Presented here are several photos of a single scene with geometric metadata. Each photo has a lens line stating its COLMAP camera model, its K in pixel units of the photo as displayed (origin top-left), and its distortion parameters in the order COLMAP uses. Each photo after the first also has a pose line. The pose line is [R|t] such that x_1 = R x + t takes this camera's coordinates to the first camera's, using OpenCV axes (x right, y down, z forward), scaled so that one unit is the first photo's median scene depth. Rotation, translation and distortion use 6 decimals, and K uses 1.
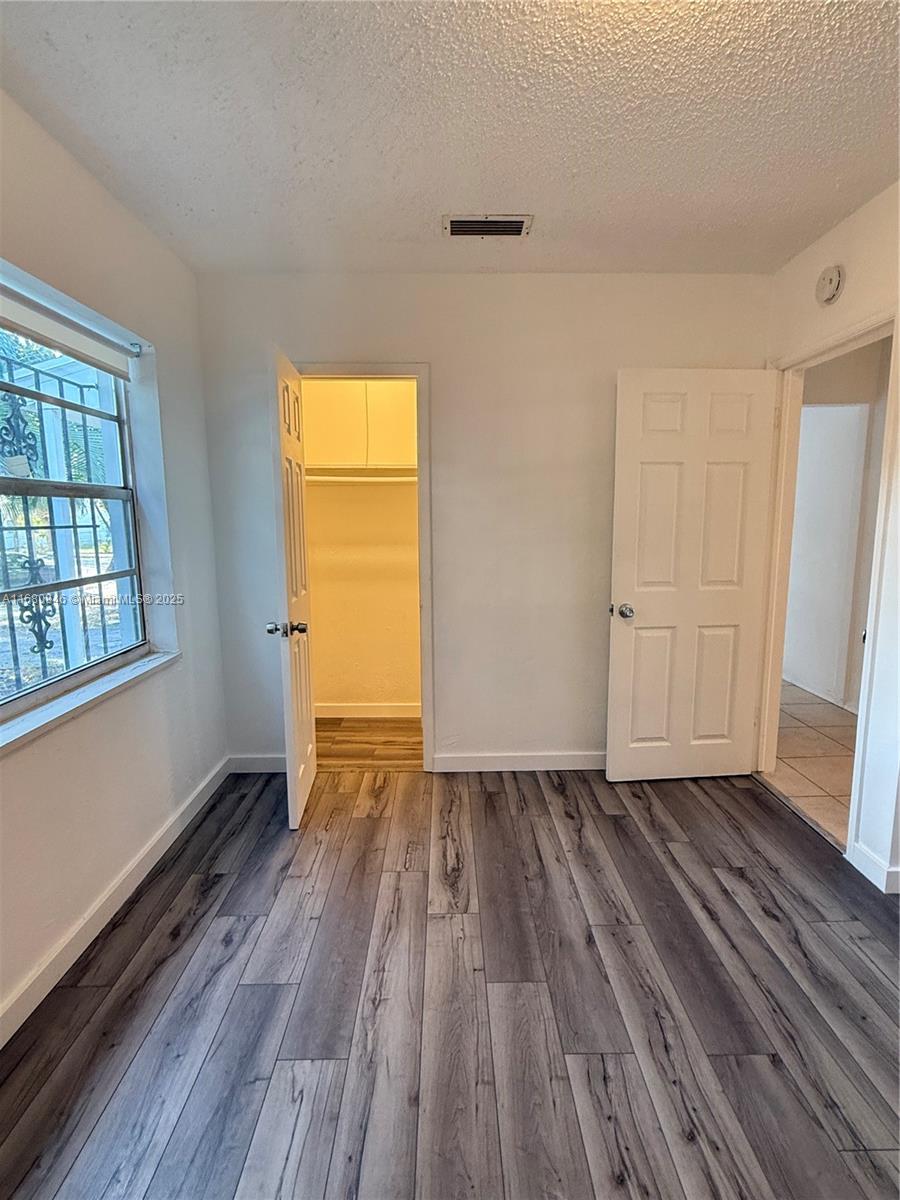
lens RADIAL K [[603.0, 0, 450.0], [0, 603.0, 600.0], [0, 0, 1]] dist [-0.001349, -0.001421]
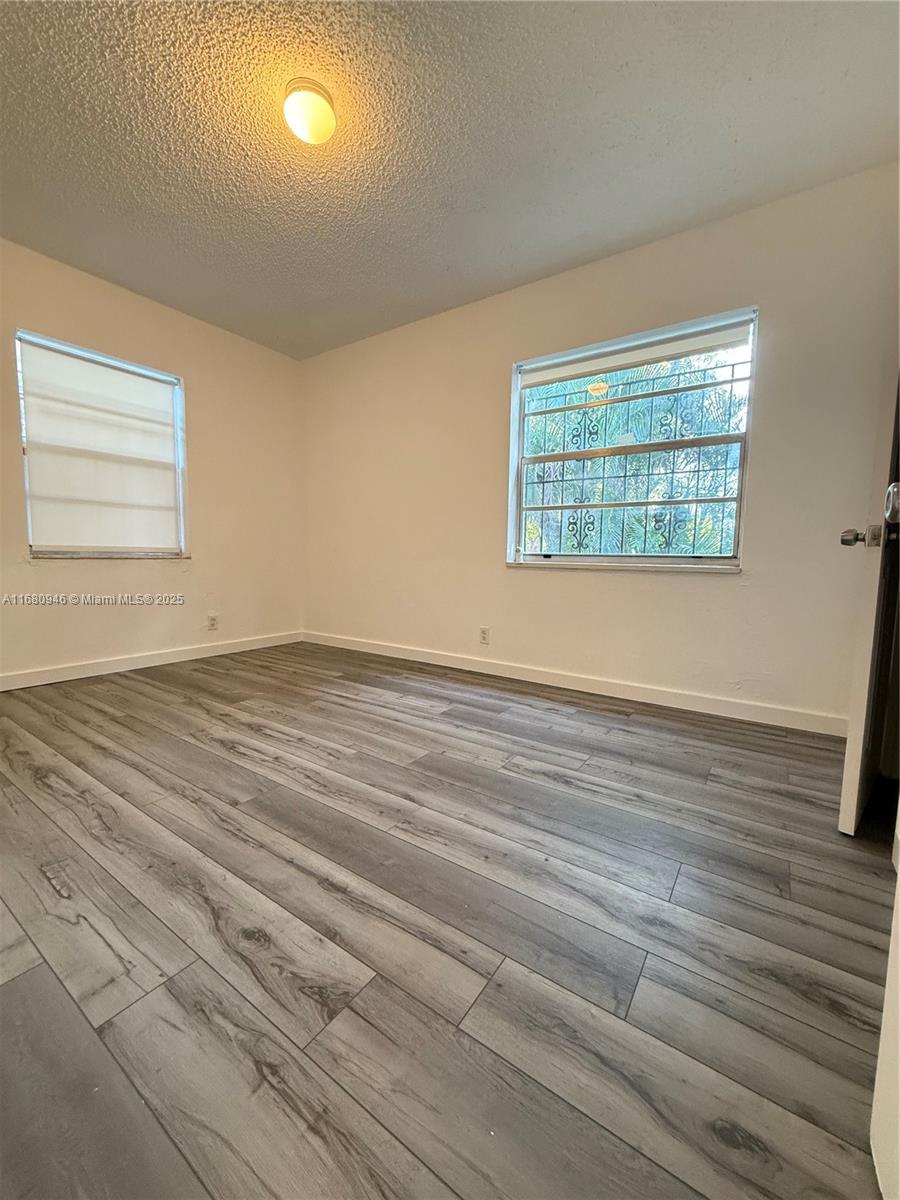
lens RADIAL K [[476.6, 0, 450.0], [0, 476.6, 600.0], [0, 0, 1]] dist [-0.002406, 0.000046]
pose [[-0.577992, 0.075392, -0.812553, 0.829612], [-0.126446, 0.975423, 0.180449, 0.069441], [0.806187, 0.207042, -0.554253, 1.429232]]
